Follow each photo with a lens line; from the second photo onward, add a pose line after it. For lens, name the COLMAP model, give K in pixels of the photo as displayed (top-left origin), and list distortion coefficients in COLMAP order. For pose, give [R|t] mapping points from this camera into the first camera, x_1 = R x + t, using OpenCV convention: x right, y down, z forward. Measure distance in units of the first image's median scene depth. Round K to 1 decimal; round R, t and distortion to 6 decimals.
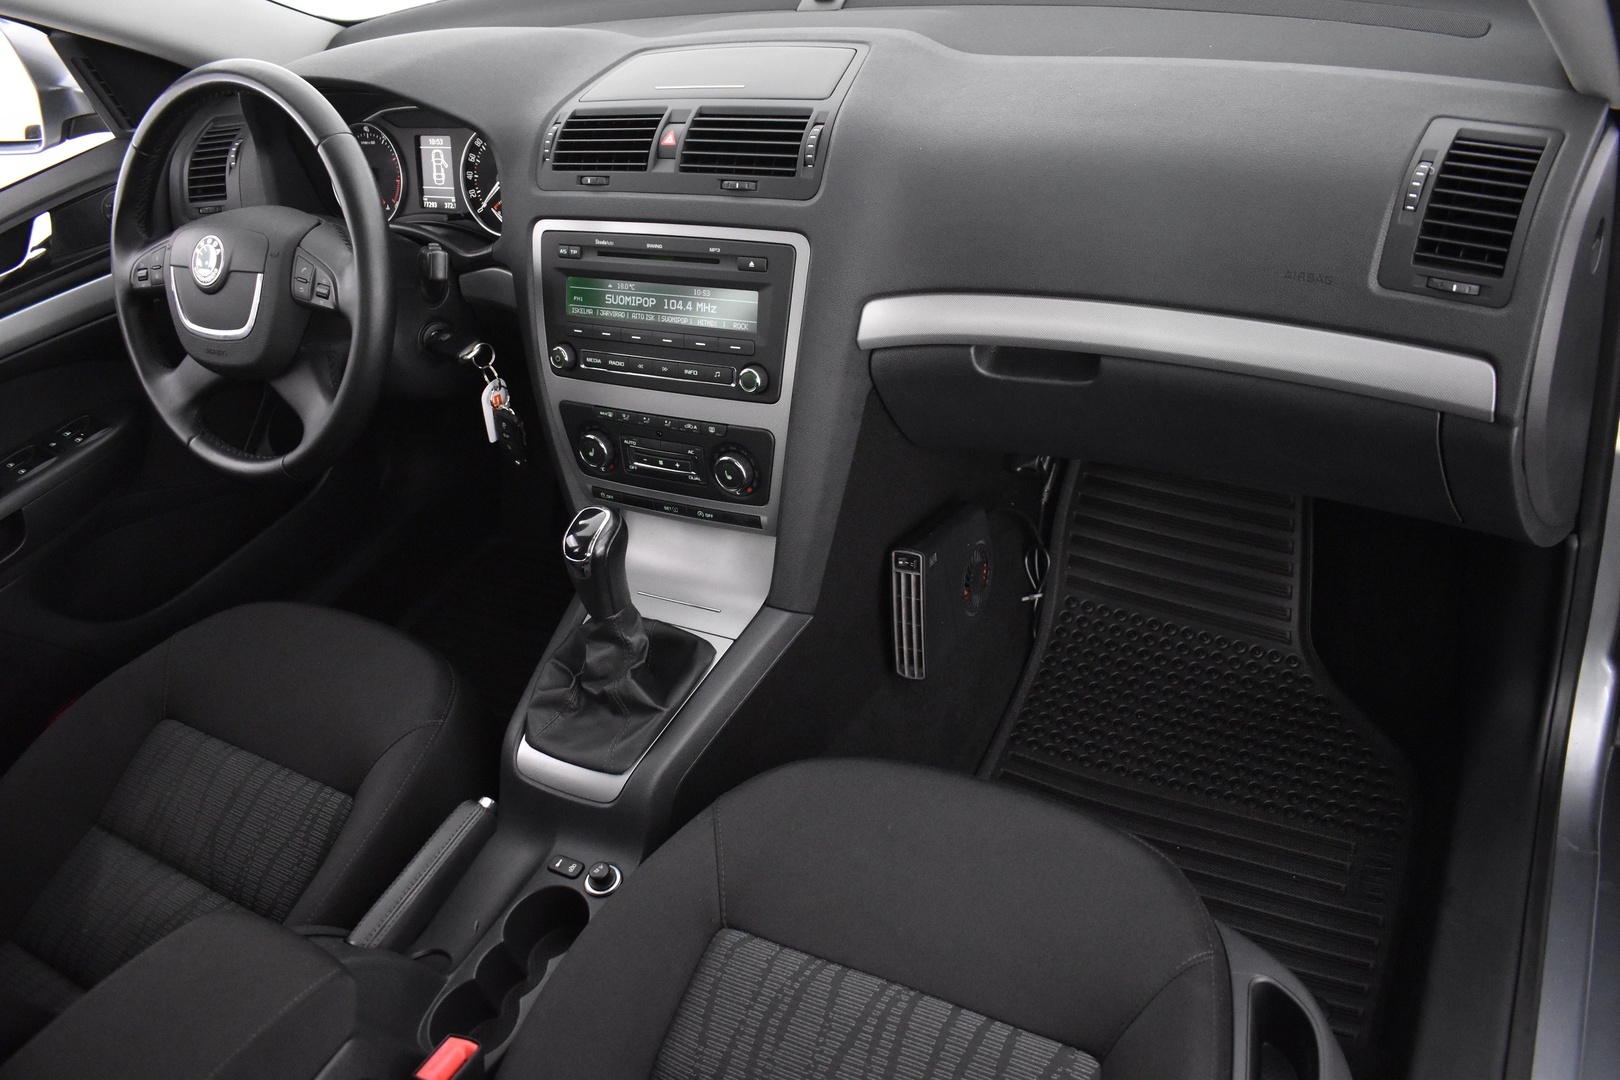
lens RADIAL K [[1259.4, 0, 814.3], [0, 1259.4, 519.6], [0, 0, 1]] dist [-0.099474, 0.024820]
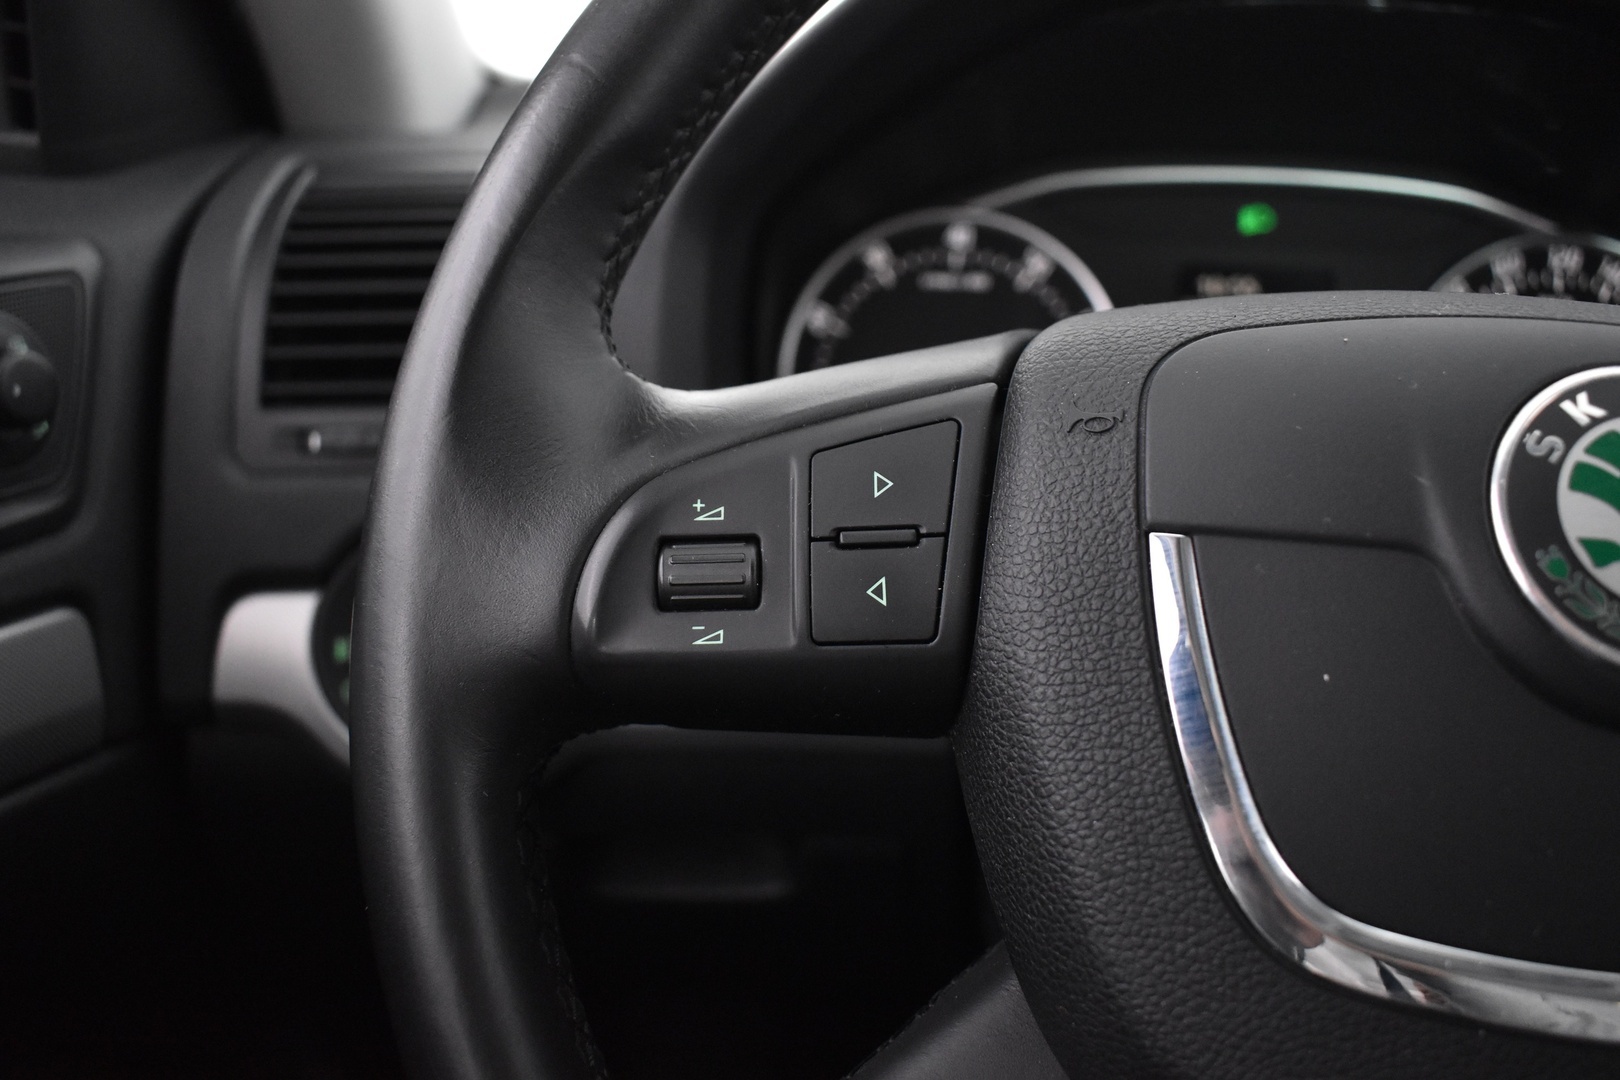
lens RADIAL K [[1387.6, 0, 802.2], [0, 1387.6, 540.4], [0, 0, 1]] dist [-0.089900, 0.008596]
pose [[0.905146, 0.114457, 0.409402, -0.663037], [0.027818, 0.945058, -0.325716, -0.157317], [-0.424190, 0.306209, 0.852232, 0.907367]]
